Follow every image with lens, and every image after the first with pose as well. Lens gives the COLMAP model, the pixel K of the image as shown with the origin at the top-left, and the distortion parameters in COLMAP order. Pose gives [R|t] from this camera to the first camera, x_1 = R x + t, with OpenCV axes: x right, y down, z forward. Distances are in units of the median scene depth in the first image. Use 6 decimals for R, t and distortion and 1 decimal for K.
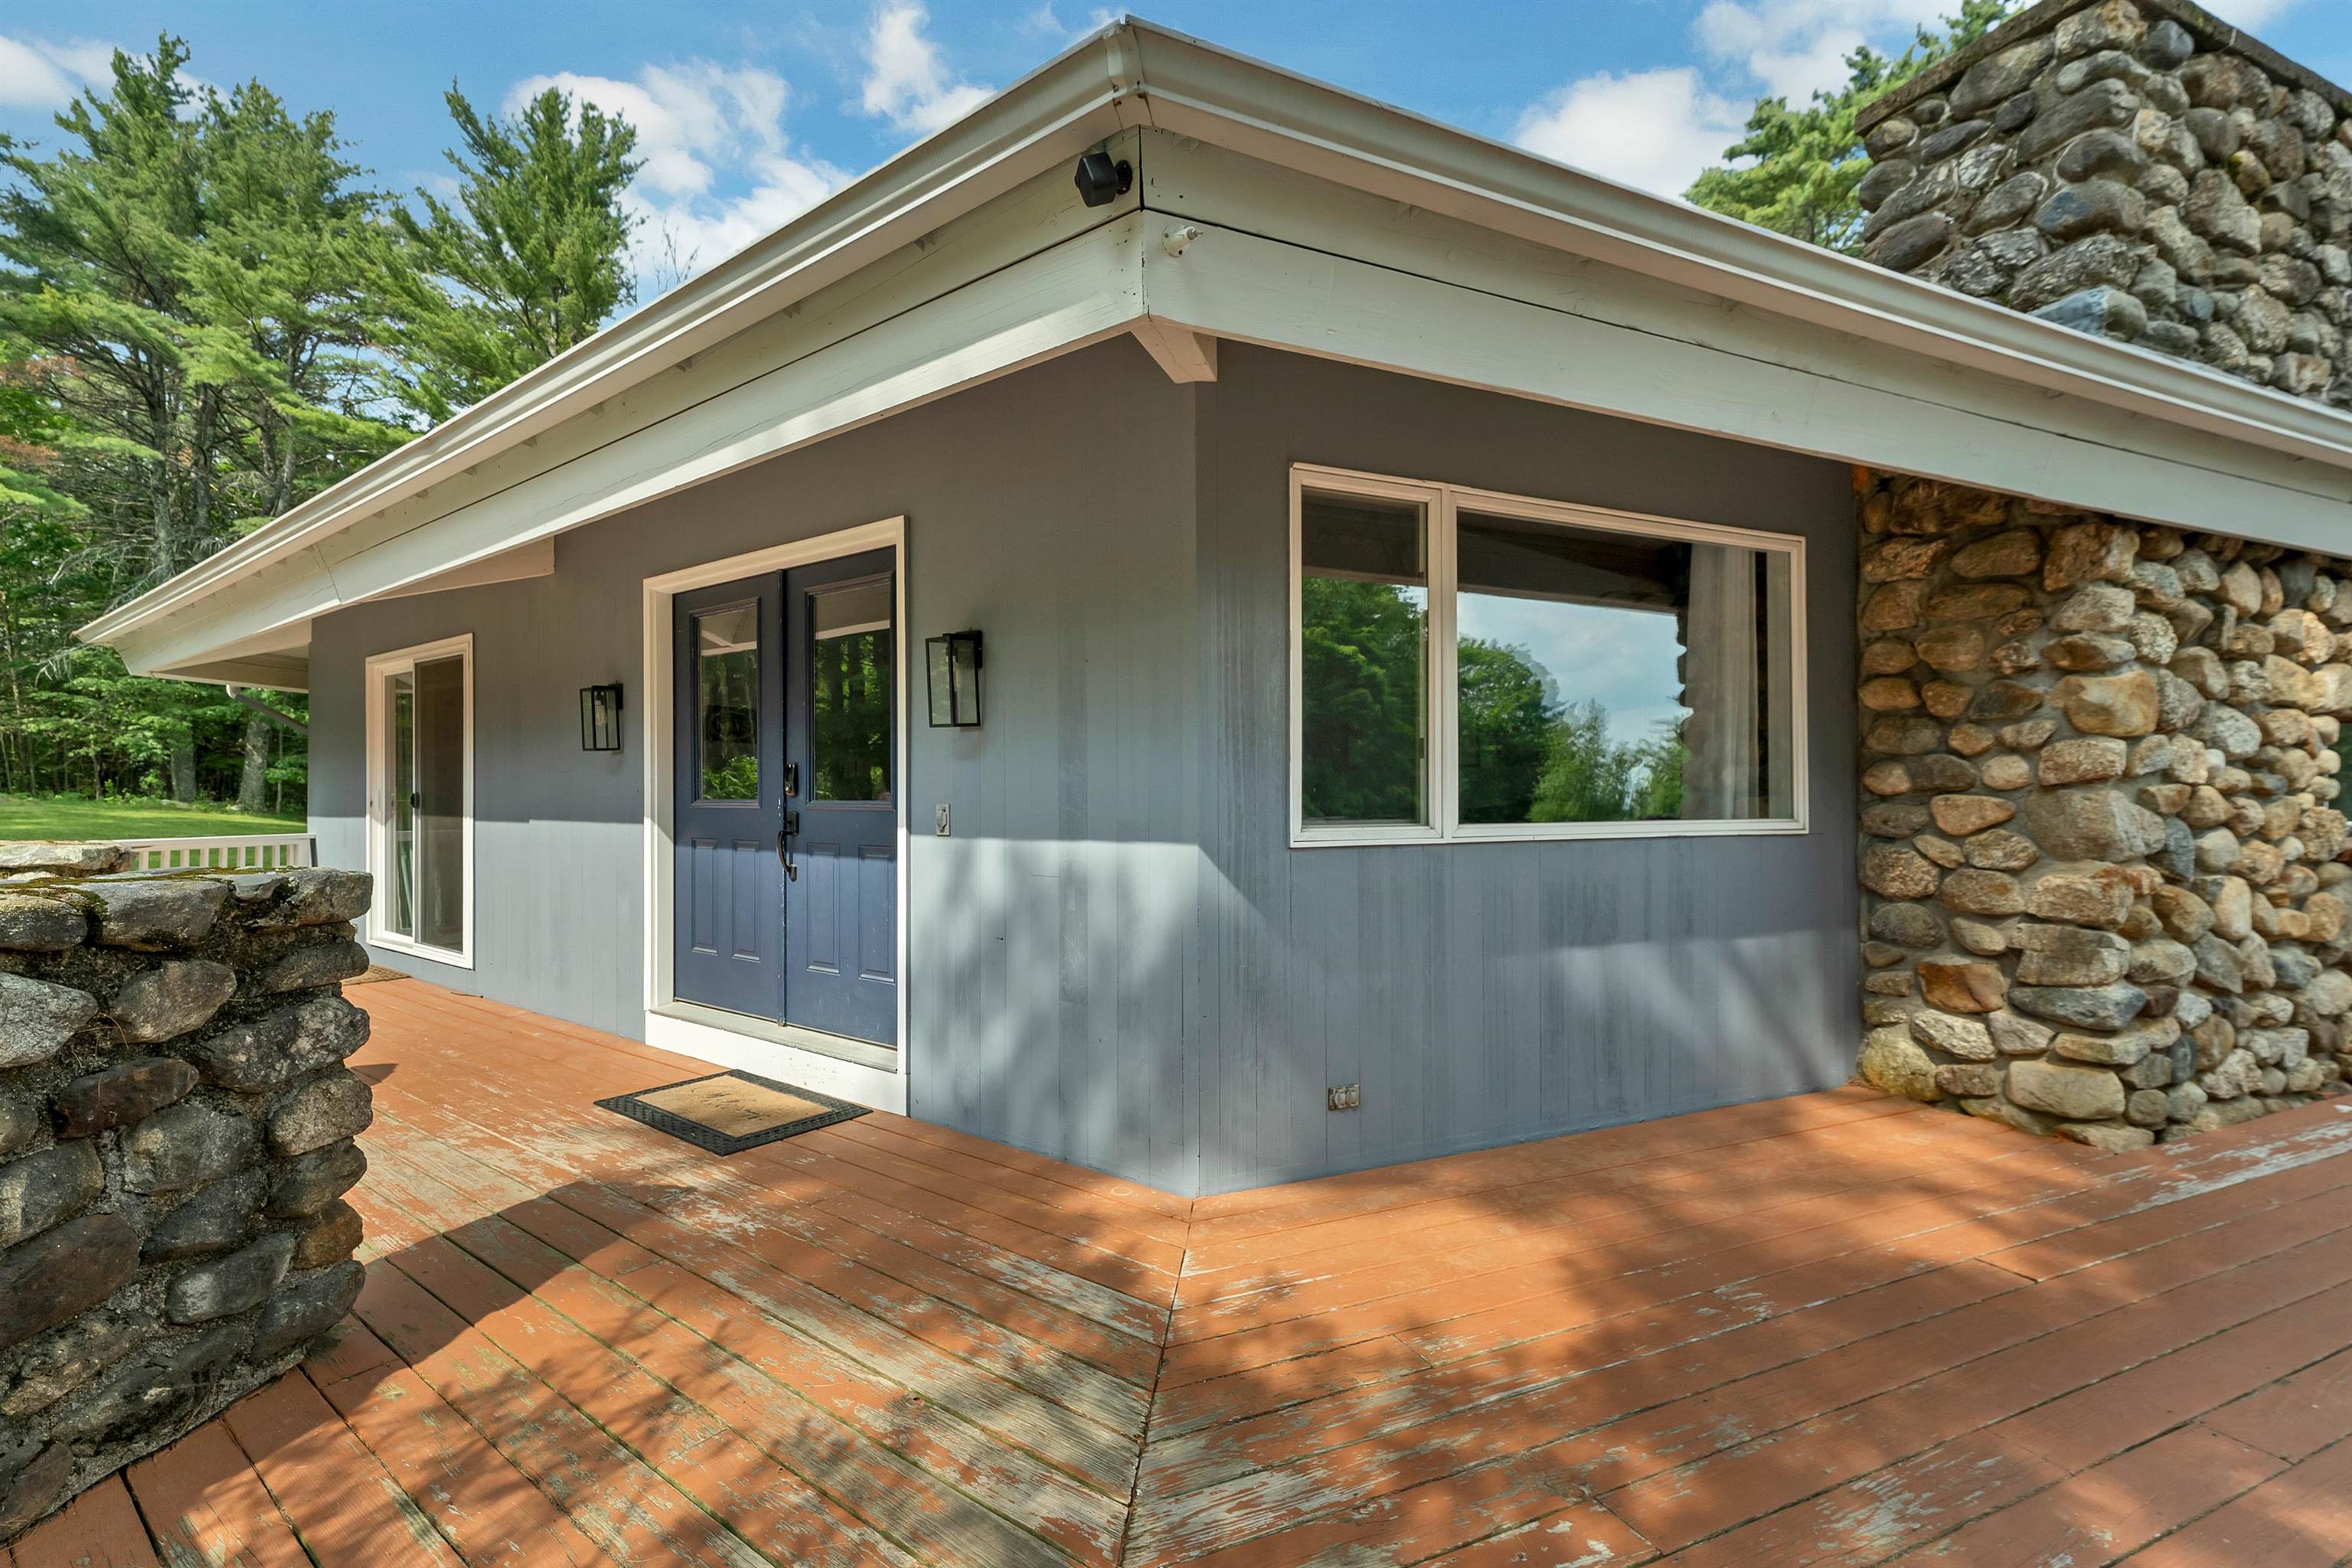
lens RADIAL K [[1015.3, 0, 1176.8], [0, 1015.3, 782.0], [0, 0, 1]] dist [-0.000161, -0.000084]
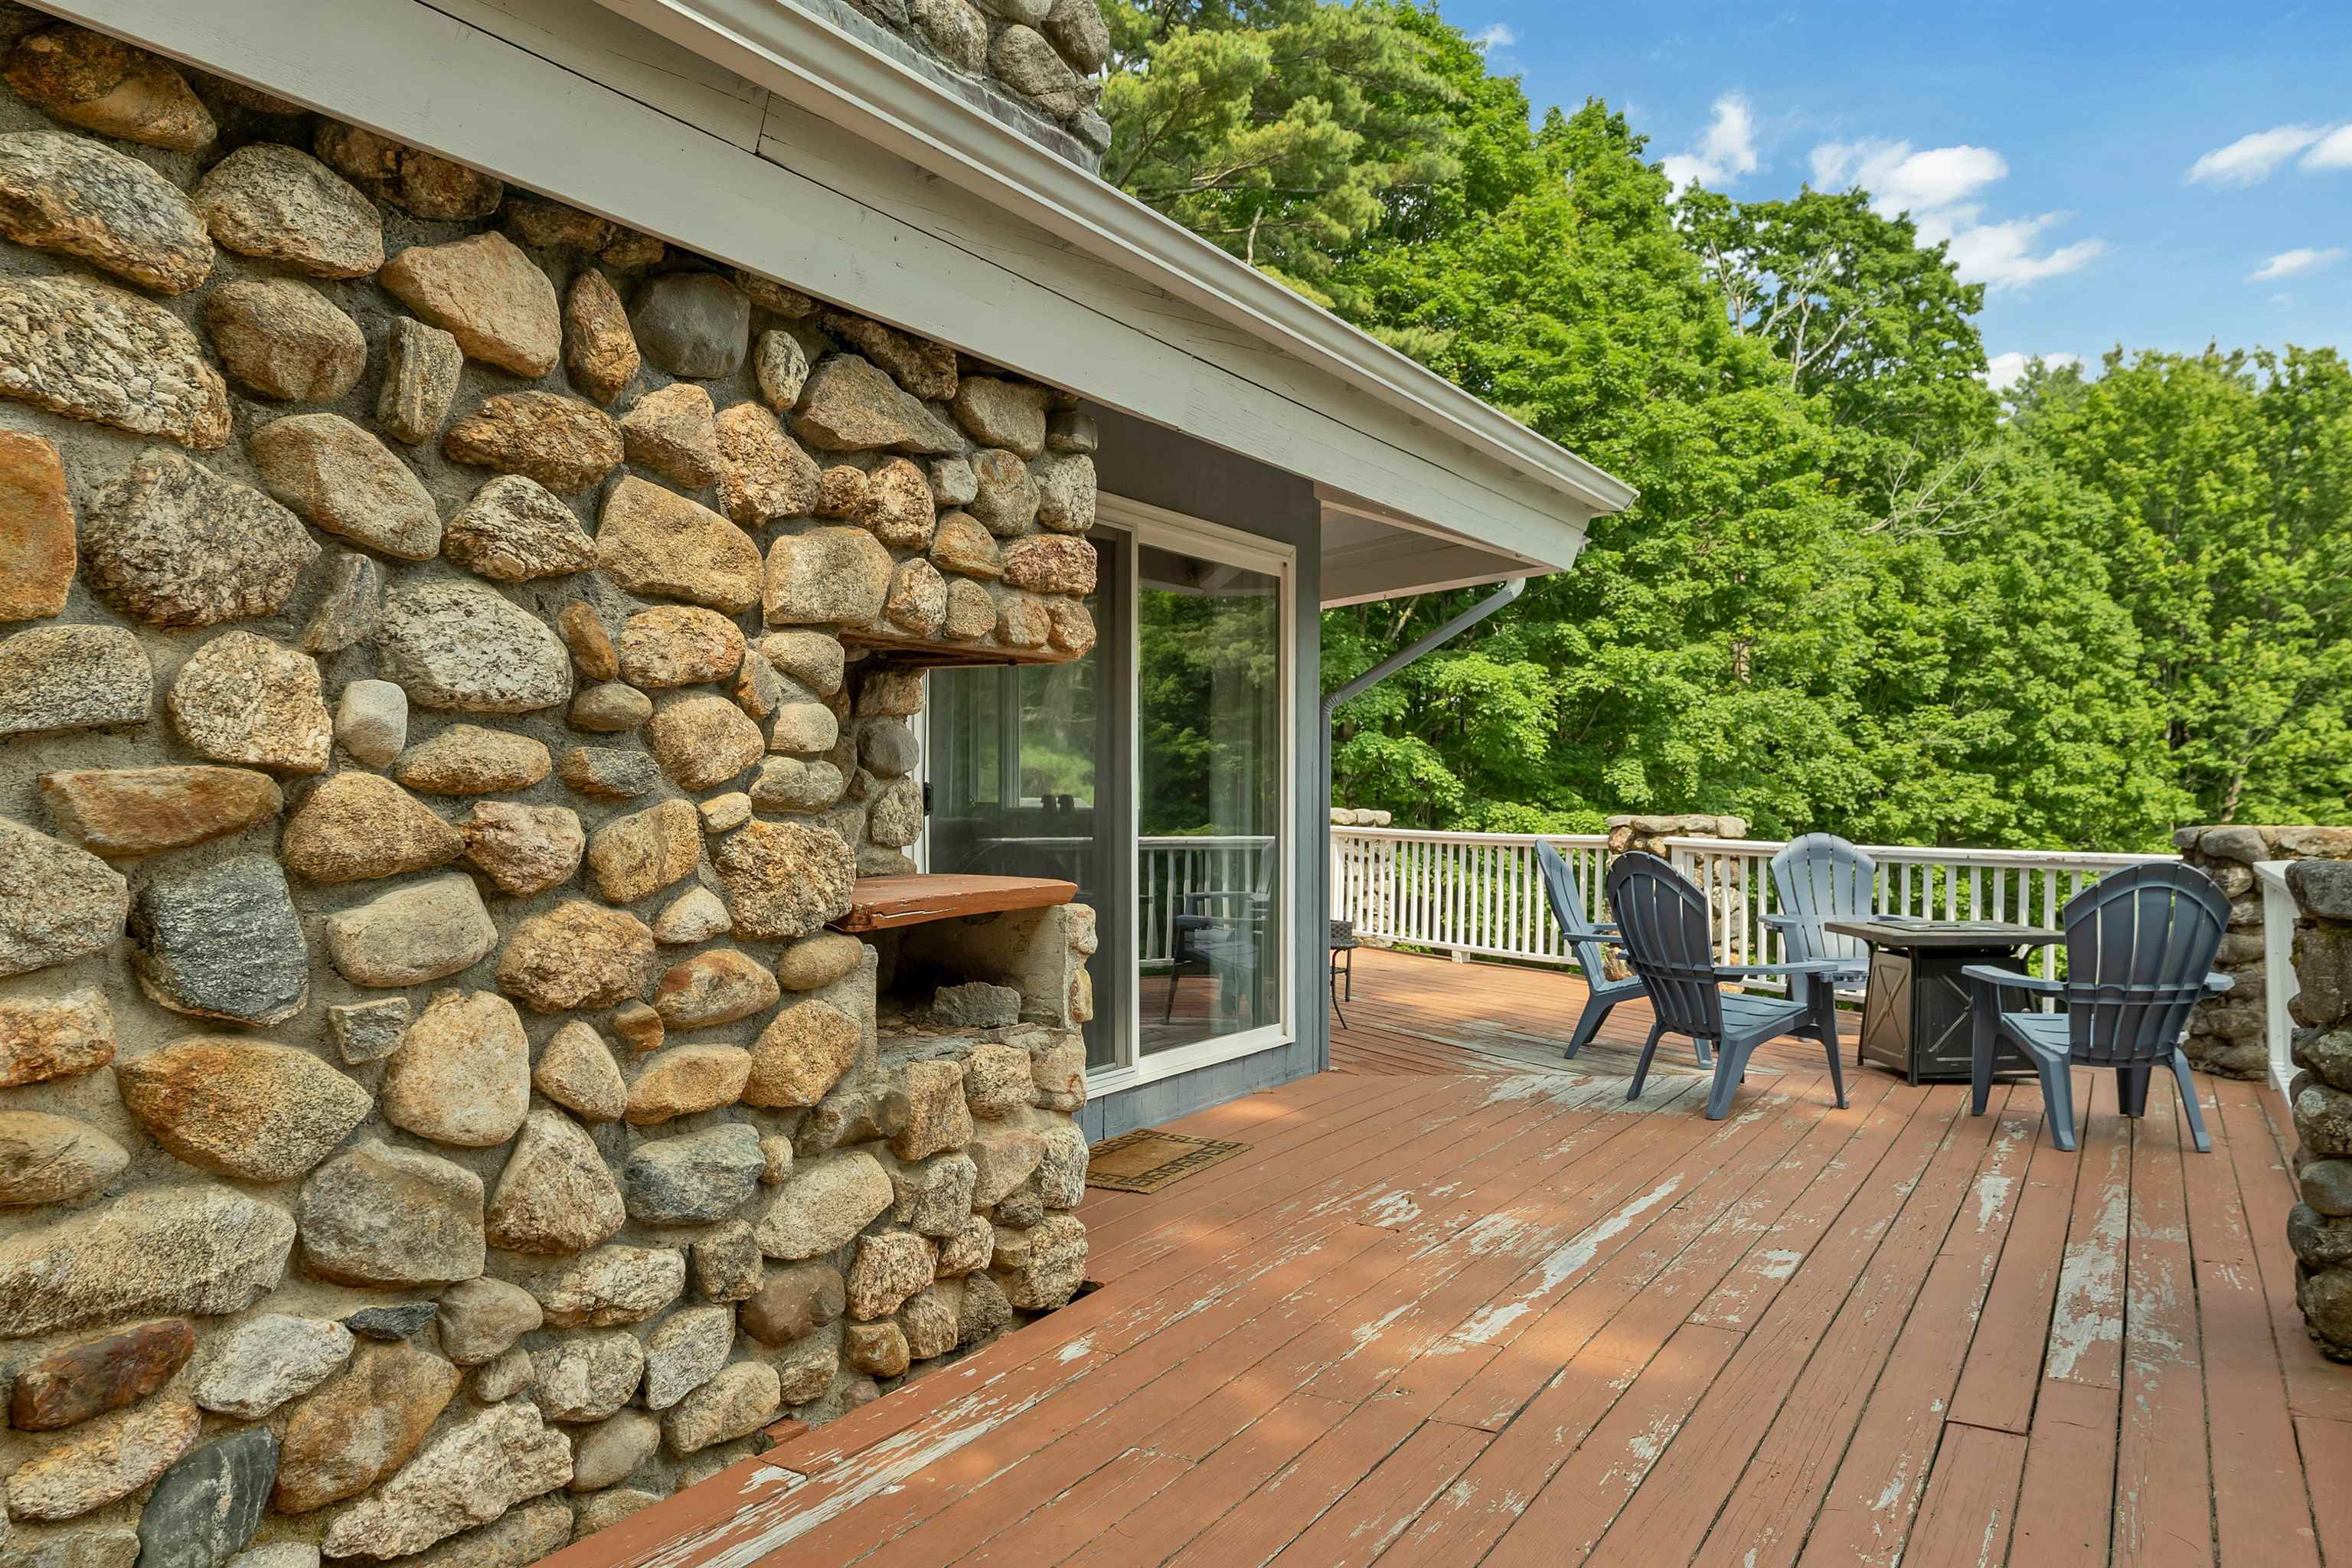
lens RADIAL K [[1616.7, 0, 1175.1], [0, 1616.7, 787.8], [0, 0, 1]] dist [-0.000078, 0.000045]
pose [[0.806728, 0.007304, 0.590878, 0.861690], [-0.012696, 0.999907, 0.004974, 0.002472], [-0.590787, -0.011514, 0.806745, 0.296934]]
